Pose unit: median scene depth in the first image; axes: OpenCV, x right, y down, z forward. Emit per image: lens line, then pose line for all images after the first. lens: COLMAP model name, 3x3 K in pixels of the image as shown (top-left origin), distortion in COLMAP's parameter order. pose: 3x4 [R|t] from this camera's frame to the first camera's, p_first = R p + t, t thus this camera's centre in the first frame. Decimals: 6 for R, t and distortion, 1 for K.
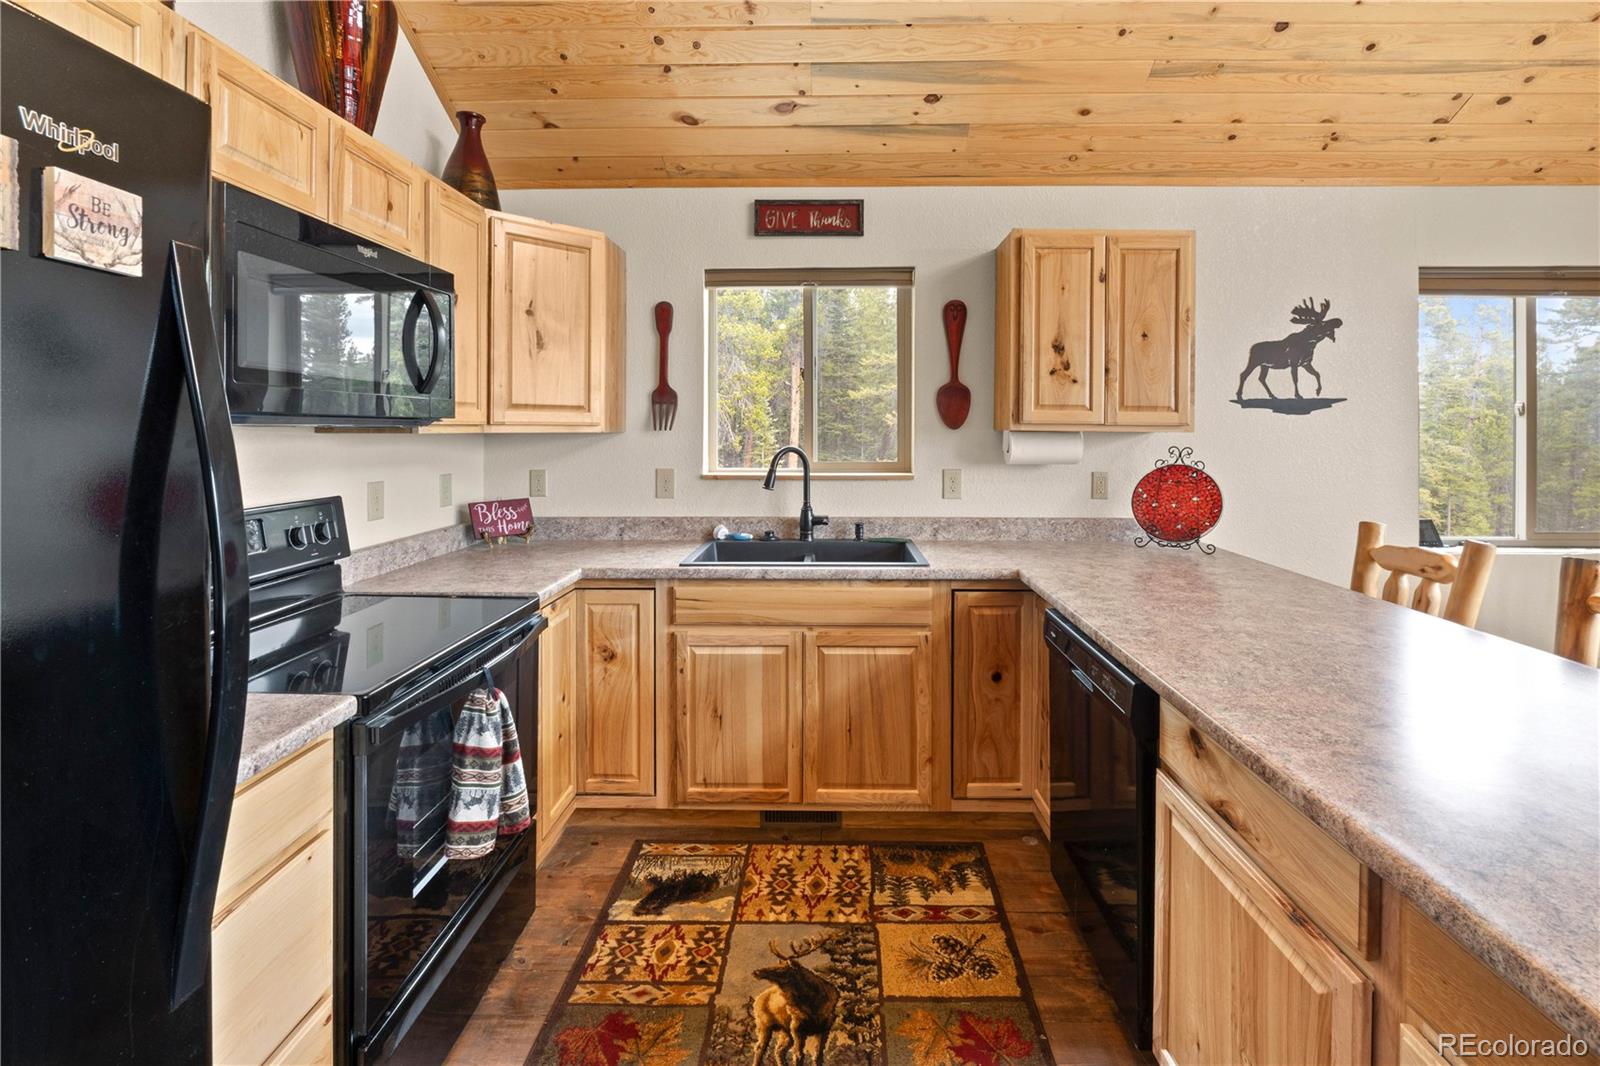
lens RADIAL K [[708.5, 0, 811.4], [0, 708.5, 430.0], [0, 0, 1]] dist [-0.010359, -0.000325]
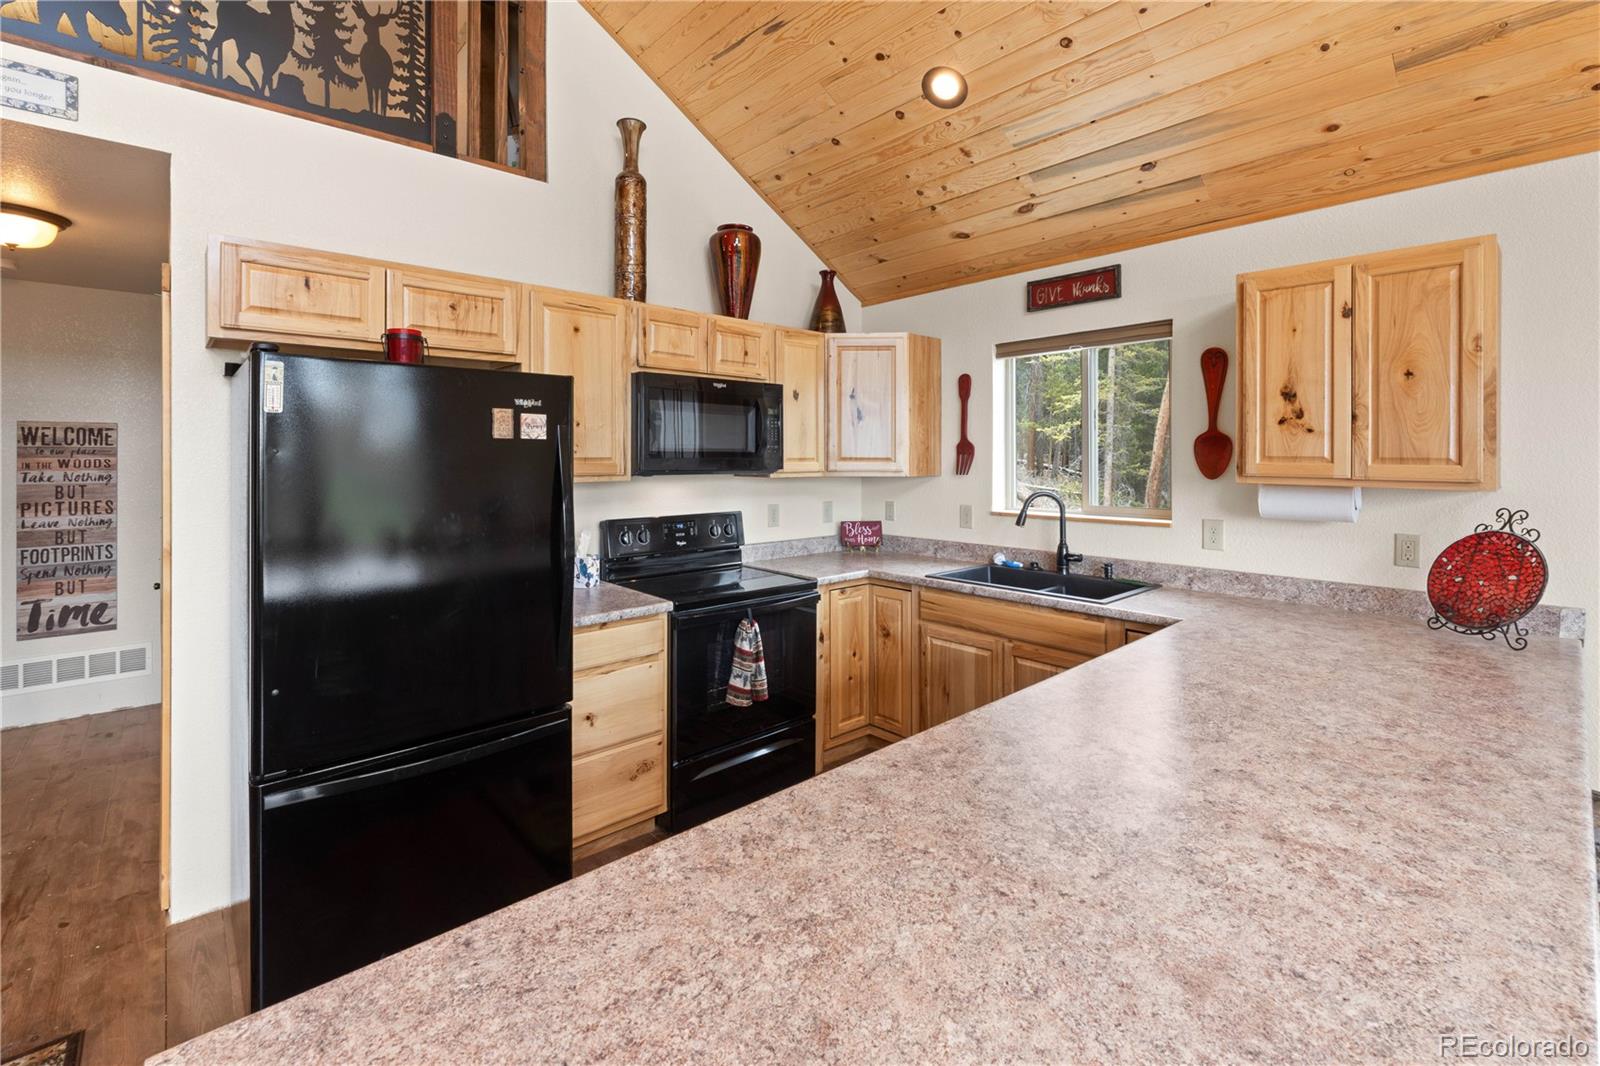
lens RADIAL K [[703.0, 0, 803.3], [0, 703.0, 456.5], [0, 0, 1]] dist [-0.007586, -0.000531]
pose [[0.687599, -0.001768, -0.726088, 0.576273], [0.001213, 0.999998, -0.001287, -0.035141], [0.726089, 0.000004, 0.687600, -0.094764]]
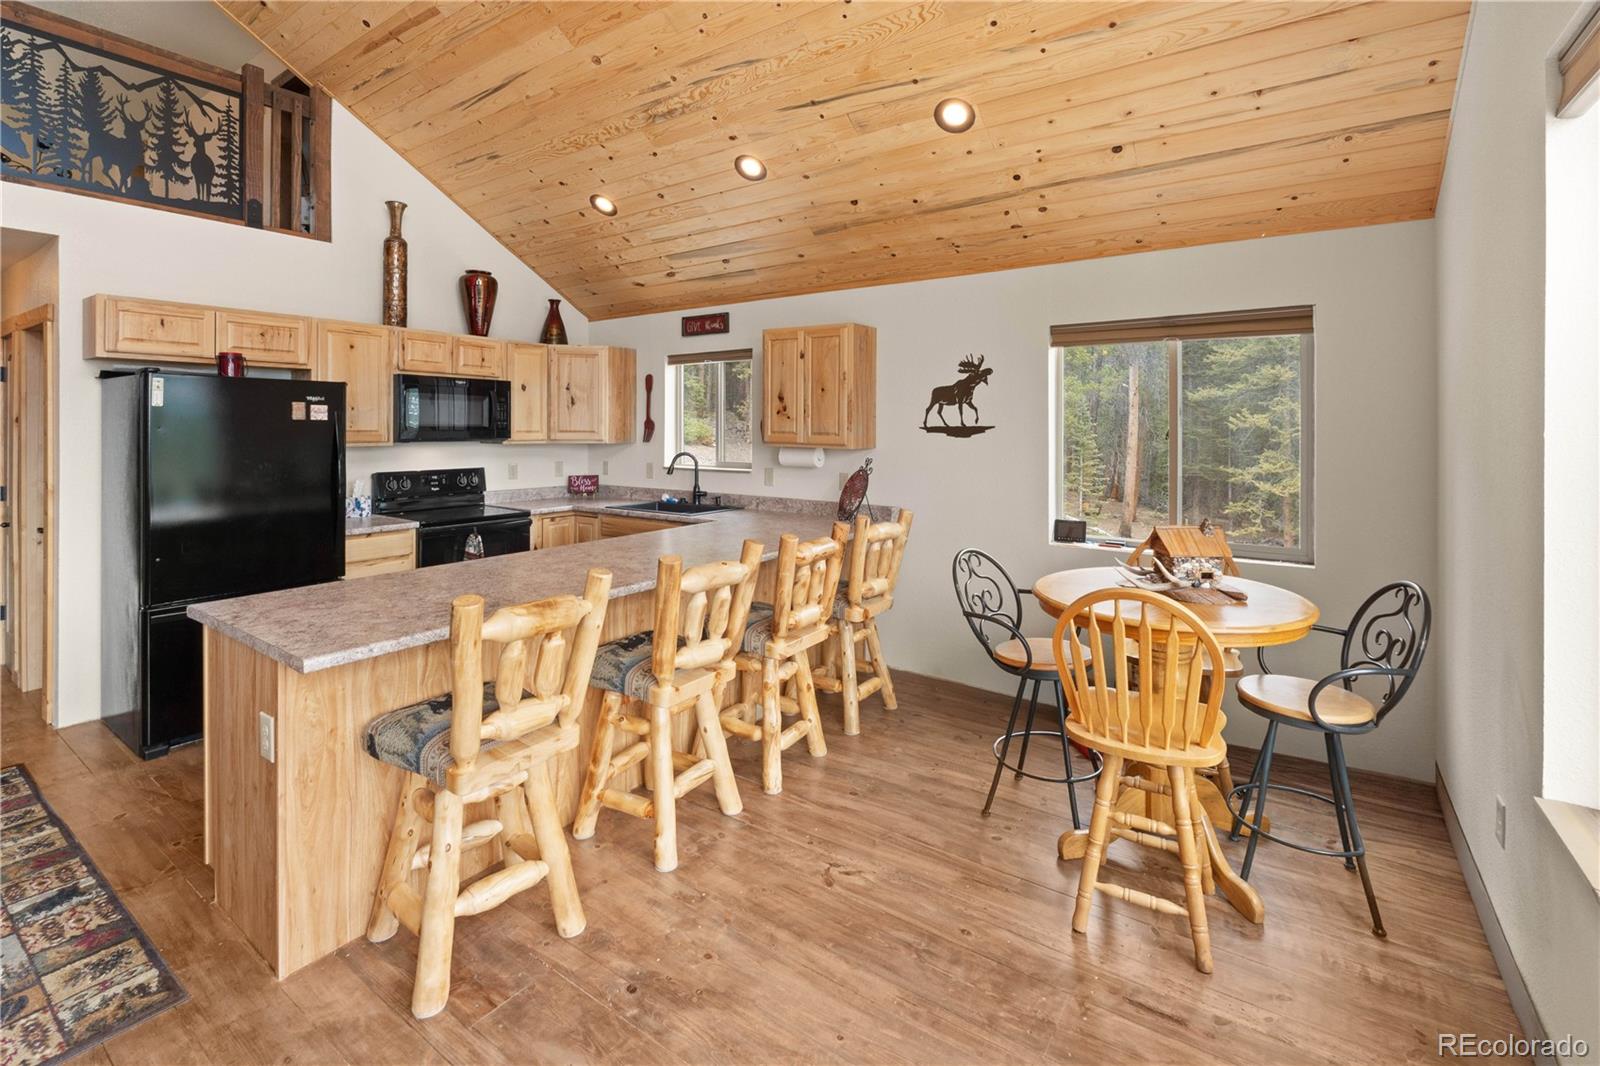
lens RADIAL K [[708.5, 0, 811.4], [0, 708.5, 430.0], [0, 0, 1]] dist [-0.010359, -0.000325]
pose [[0.836972, 0.003434, -0.547235, 1.344408], [-0.002689, 0.999994, 0.002161, -0.042678], [0.547239, -0.000337, 0.836977, -0.394695]]
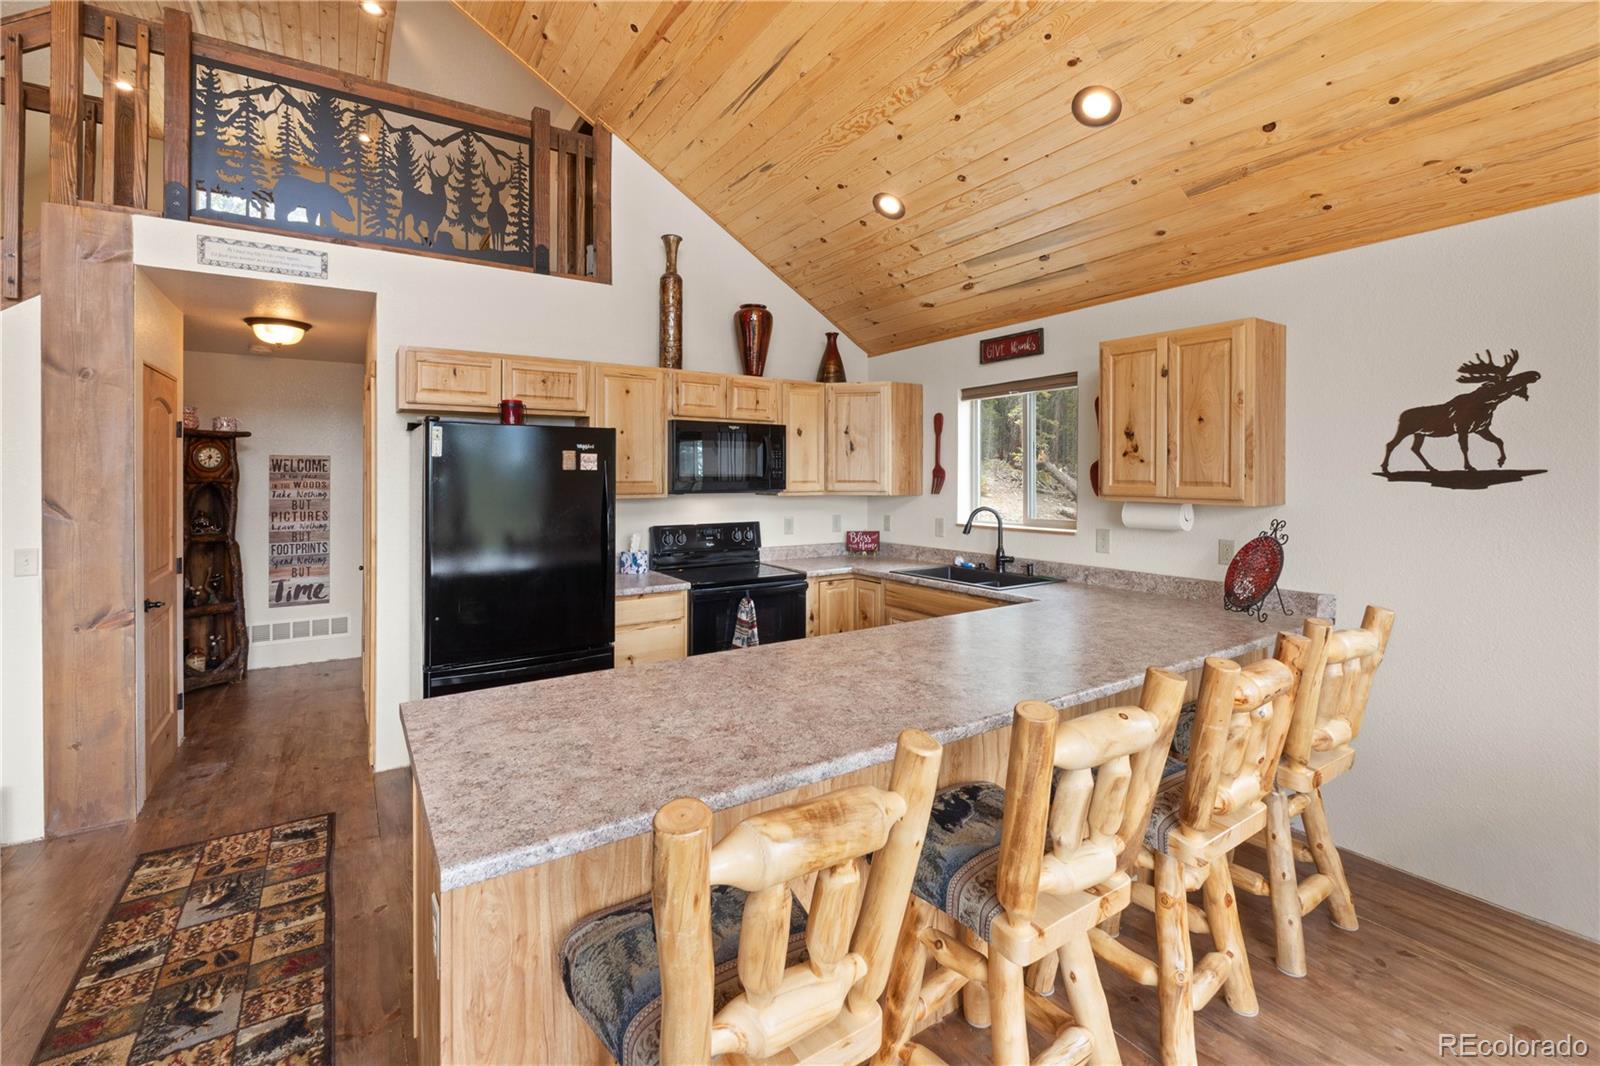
lens RADIAL K [[697.0, 0, 807.0], [0, 697.0, 474.9], [0, 0, 1]] dist [-0.004759, -0.000257]
pose [[0.572606, -0.004591, -0.819818, 1.019830], [0.001992, 0.999989, -0.004209, -0.041304], [0.819828, 0.000777, 0.572609, -0.157688]]
